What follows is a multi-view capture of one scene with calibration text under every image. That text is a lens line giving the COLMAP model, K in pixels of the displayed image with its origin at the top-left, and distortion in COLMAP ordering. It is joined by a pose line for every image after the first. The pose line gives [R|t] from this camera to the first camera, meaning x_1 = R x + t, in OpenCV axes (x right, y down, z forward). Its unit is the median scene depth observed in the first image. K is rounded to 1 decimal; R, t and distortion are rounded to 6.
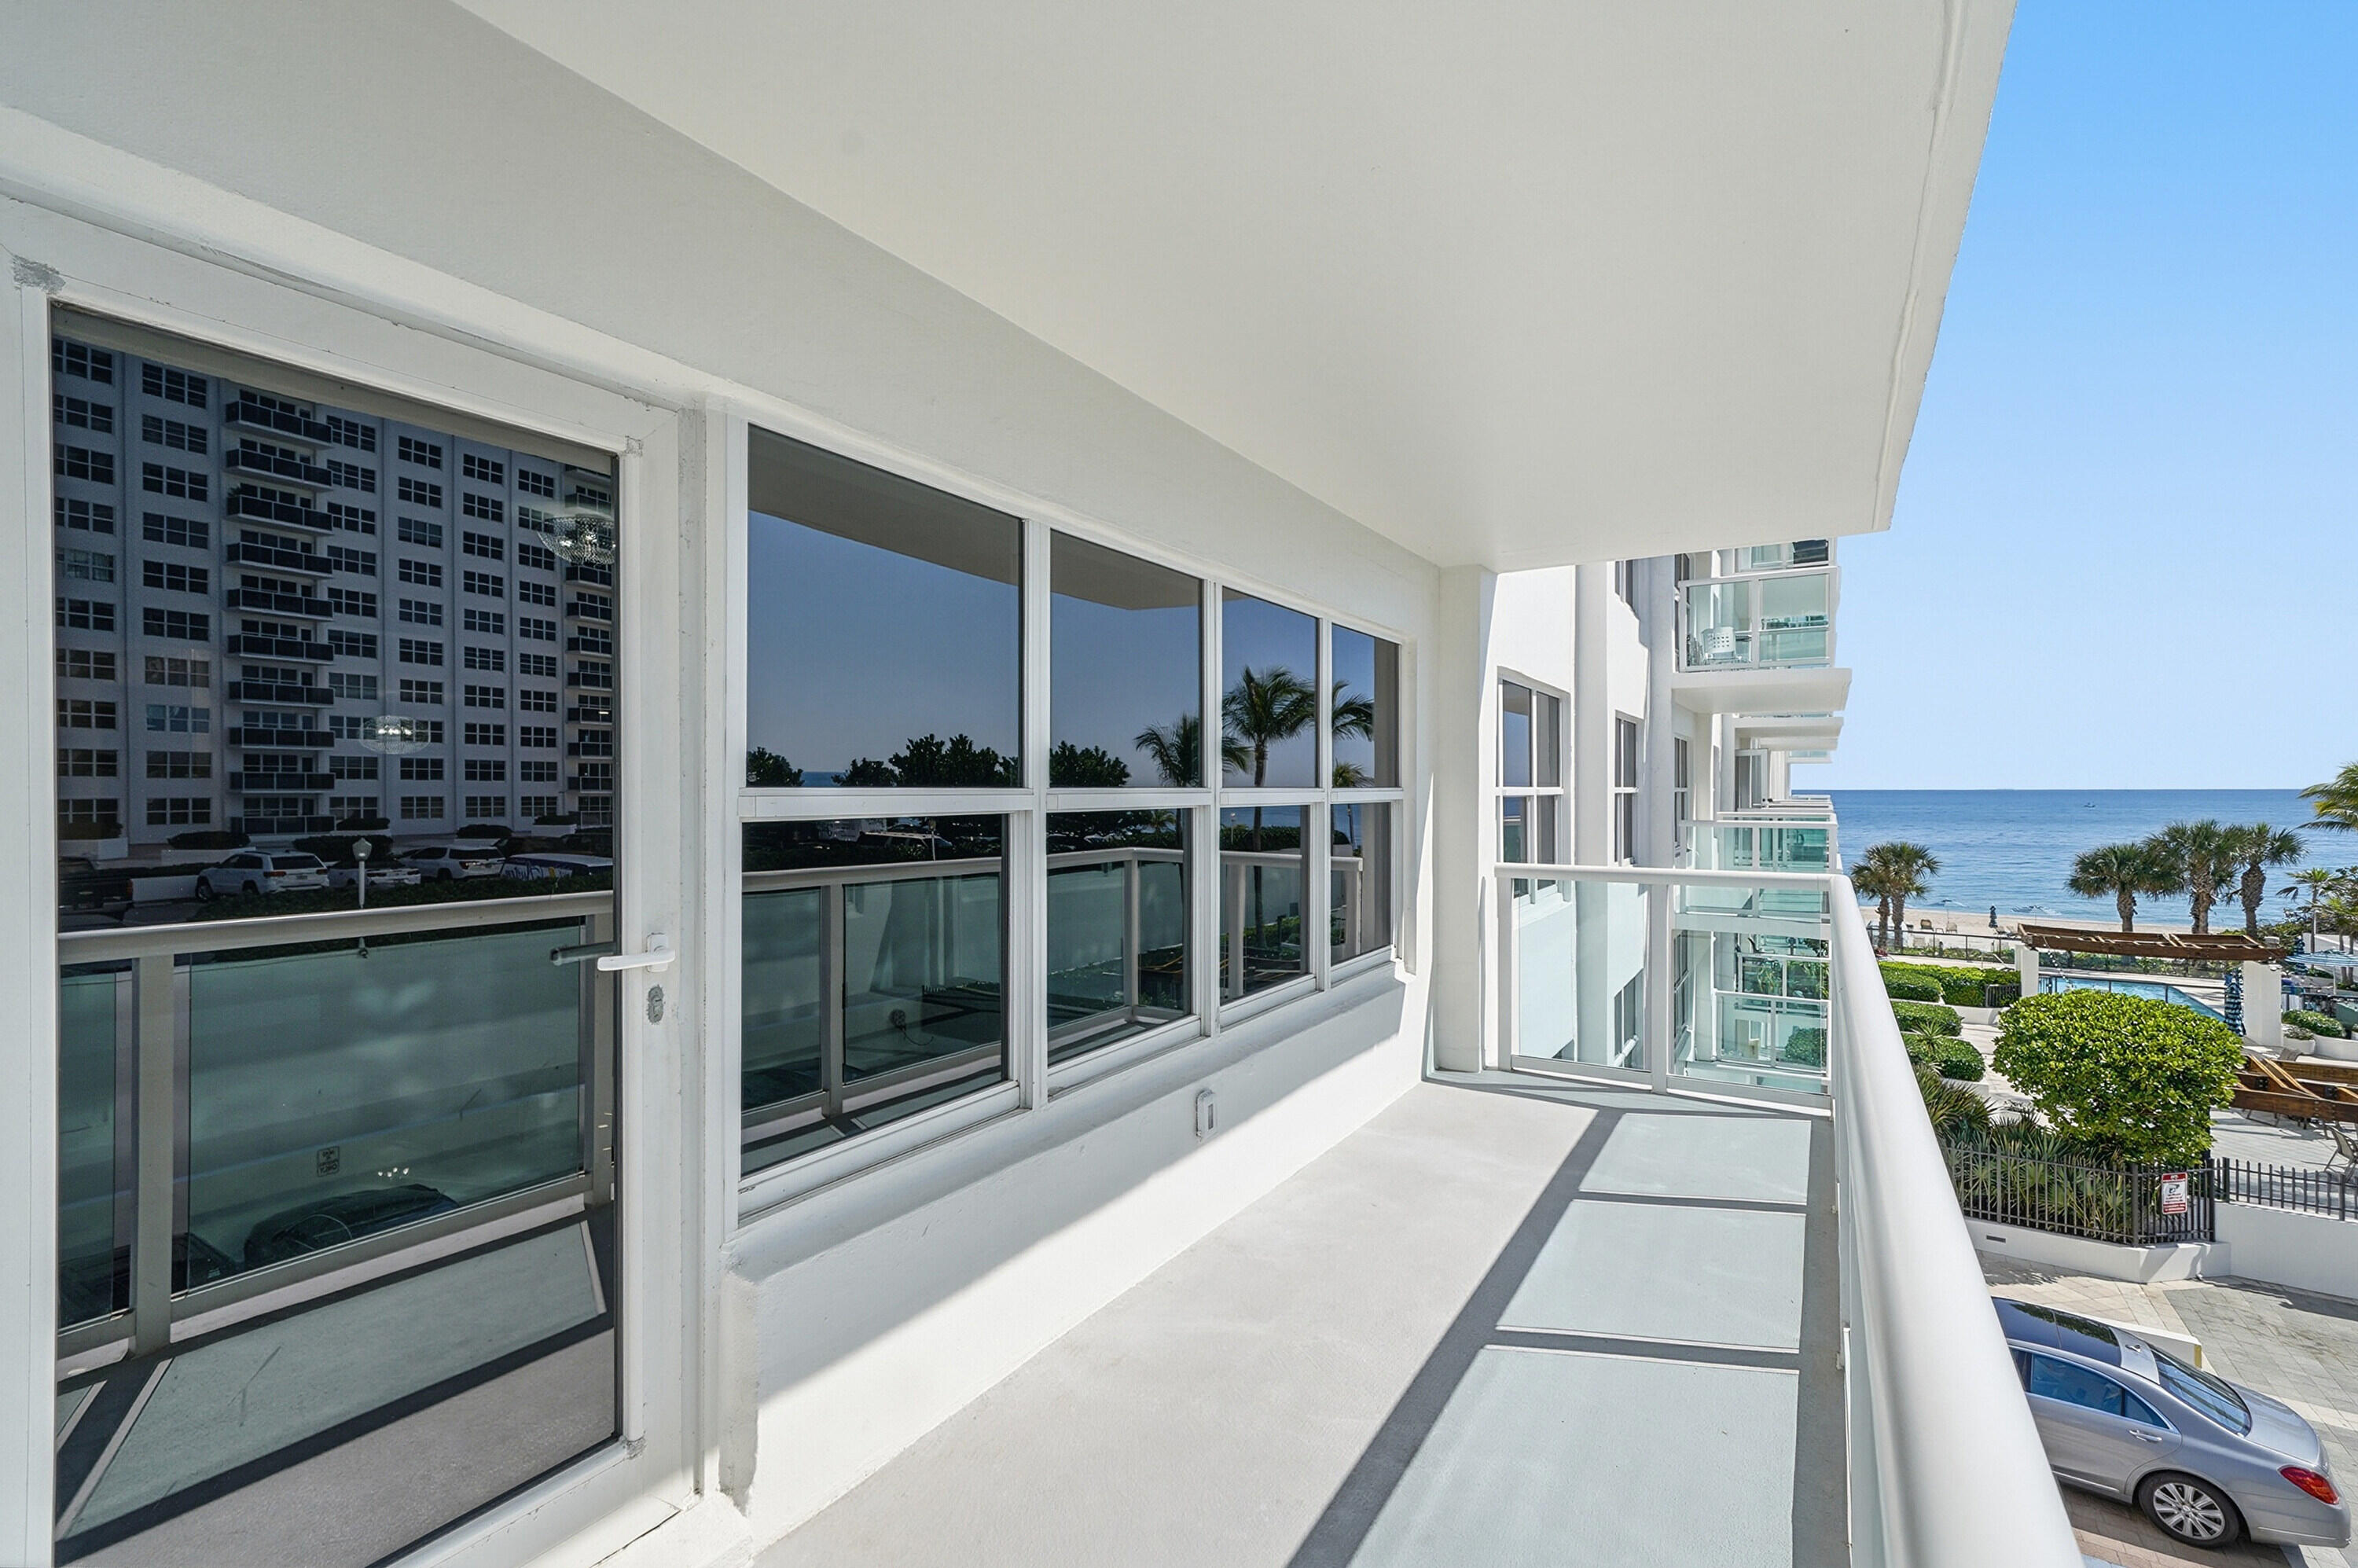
lens RADIAL K [[1050.8, 0, 1192.1], [0, 1050.8, 794.0], [0, 0, 1]] dist [0.003981, 0.004860]
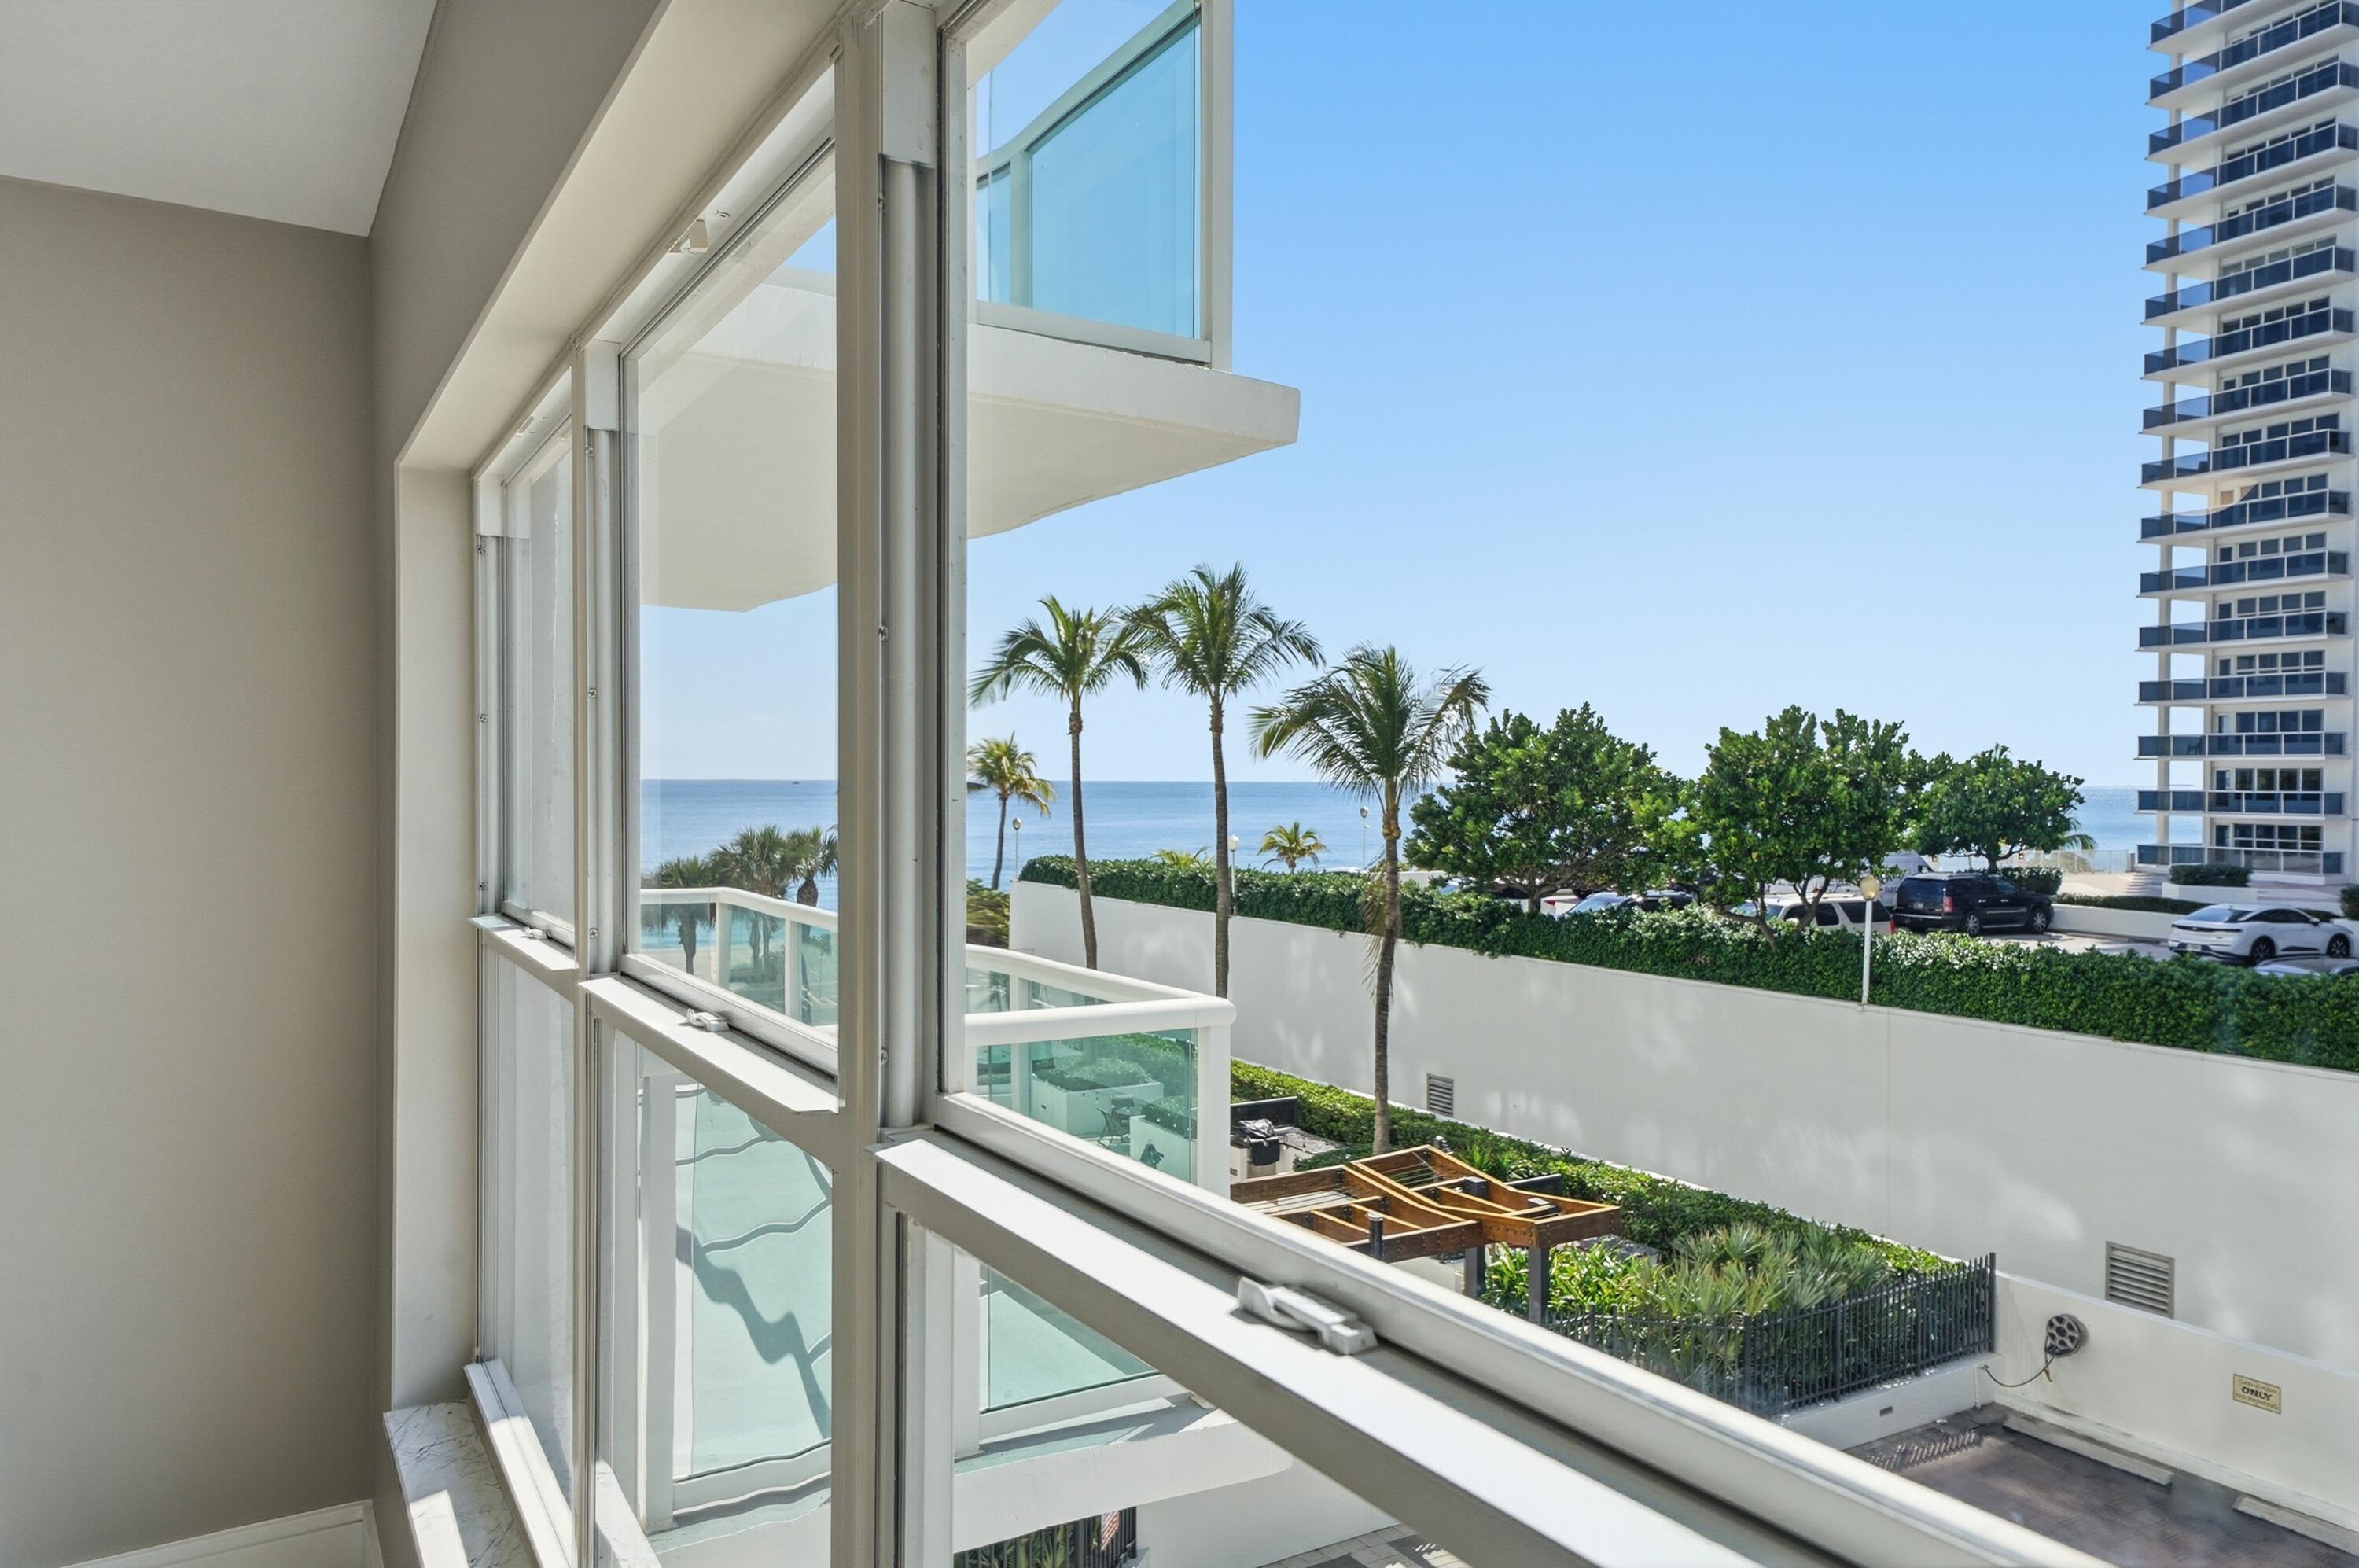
lens RADIAL K [[1556.8, 0, 1174.7], [0, 1556.8, 762.0], [0, 0, 1]] dist [0.009939, 0.016220]
pose [[0.448411, 0.013559, 0.893725, 0.071584], [-0.002652, 0.999901, -0.013839, -0.008010], [-0.893823, 0.003835, 0.448403, 0.246874]]
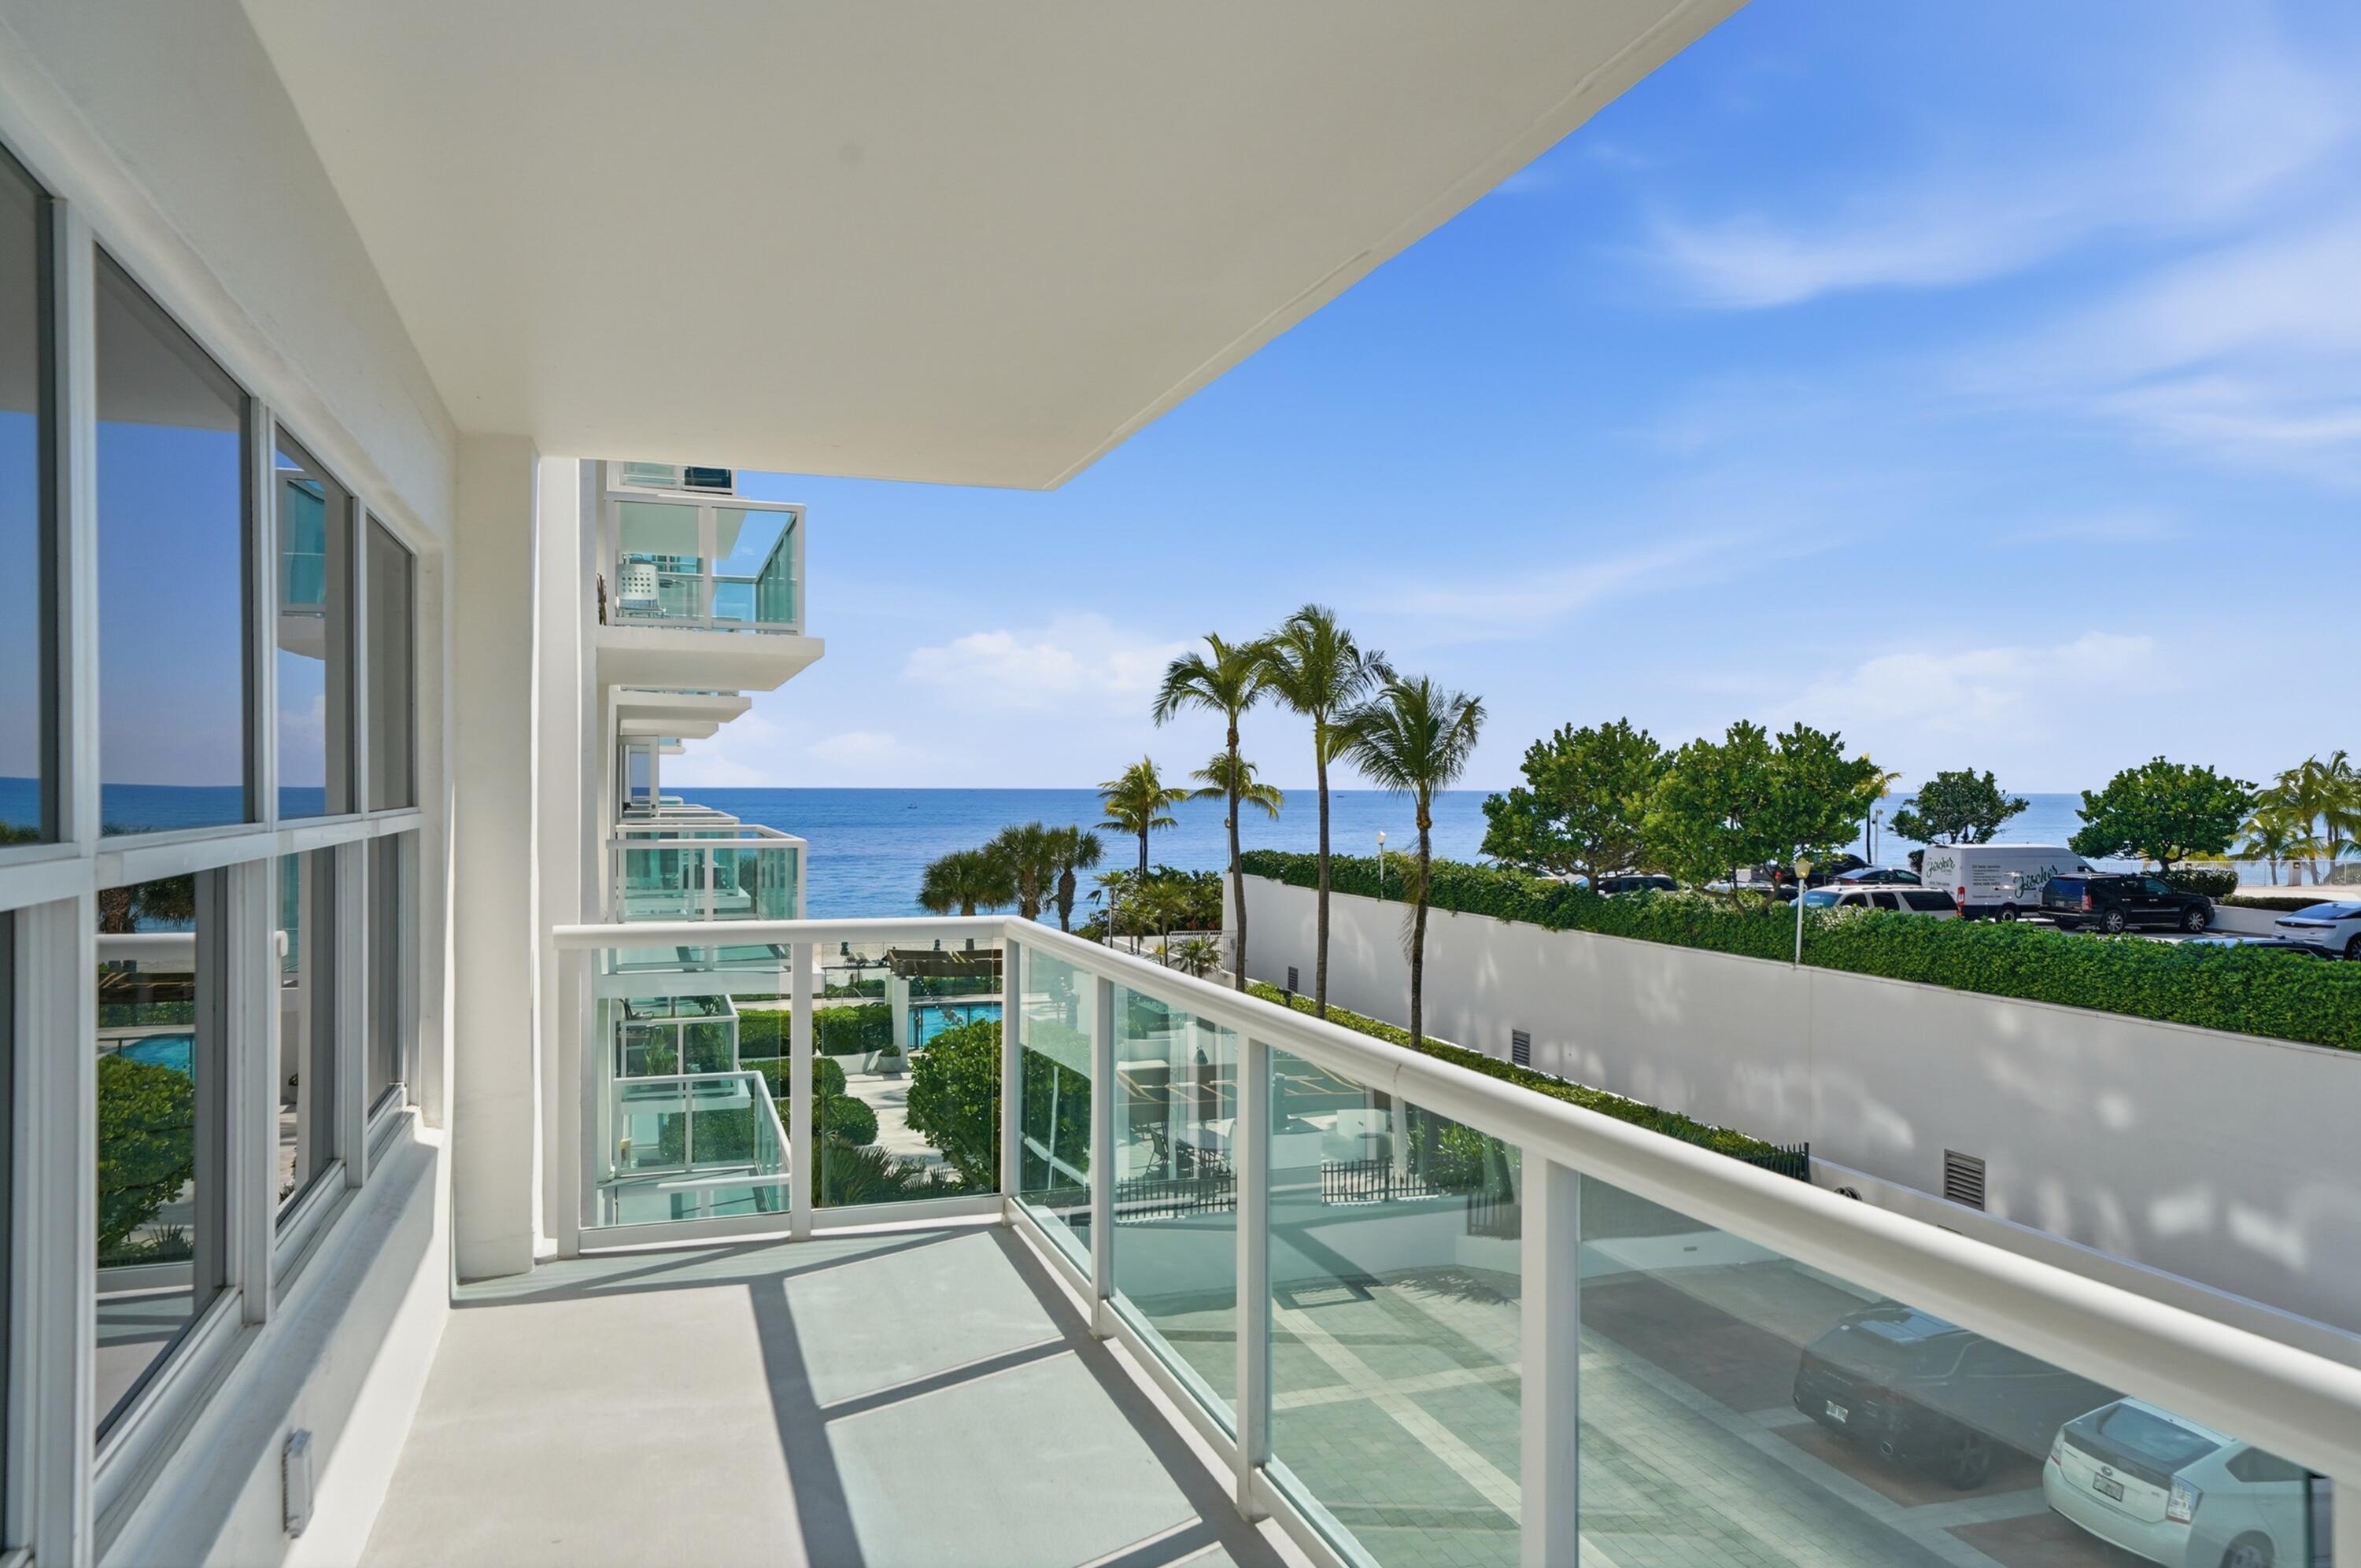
lens RADIAL K [[1557.9, 0, 1187.5], [0, 1557.9, 796.9], [0, 0, 1]] dist [0.009939, 0.016220]
pose [[0.635092, 0.001073, 0.772435, -0.027179], [-0.003919, 0.999991, 0.001832, -0.002139], [-0.772426, -0.004190, 0.635091, 0.018601]]
